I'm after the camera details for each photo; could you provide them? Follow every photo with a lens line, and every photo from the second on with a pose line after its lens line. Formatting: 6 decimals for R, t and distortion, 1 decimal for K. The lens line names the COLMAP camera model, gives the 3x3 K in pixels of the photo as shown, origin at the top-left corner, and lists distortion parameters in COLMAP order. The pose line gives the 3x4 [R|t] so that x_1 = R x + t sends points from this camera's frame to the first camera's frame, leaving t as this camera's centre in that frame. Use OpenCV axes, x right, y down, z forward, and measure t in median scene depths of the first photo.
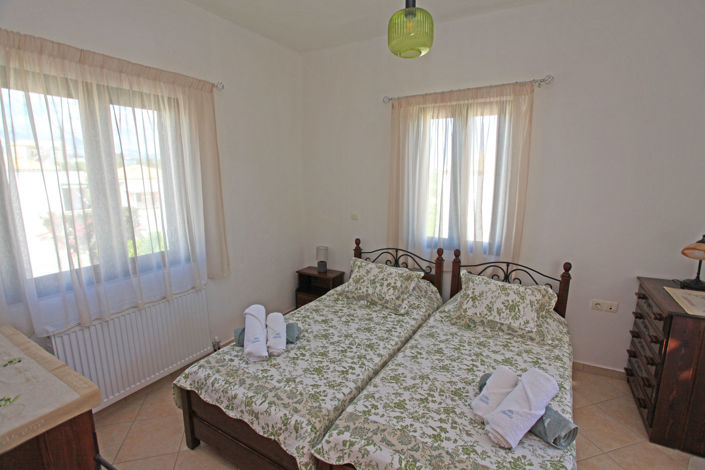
lens RADIAL K [[342.9, 0, 353.4], [0, 342.9, 232.7], [0, 0, 1]] dist [-0.047927, 0.004281]
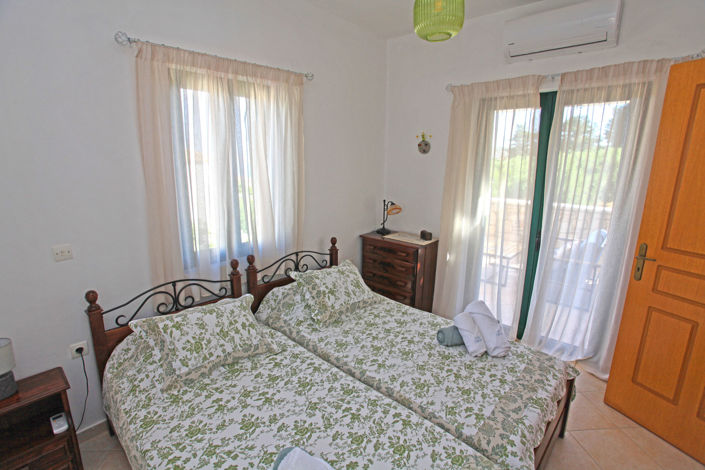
lens RADIAL K [[342.9, 0, 352.2], [0, 342.9, 235.7], [0, 0, 1]] dist [-0.047927, 0.004281]
pose [[0.208849, -0.210231, 0.955084, -0.503800], [0.164106, 0.970306, 0.177696, -0.121688], [-0.964081, 0.119624, 0.237147, 0.628222]]
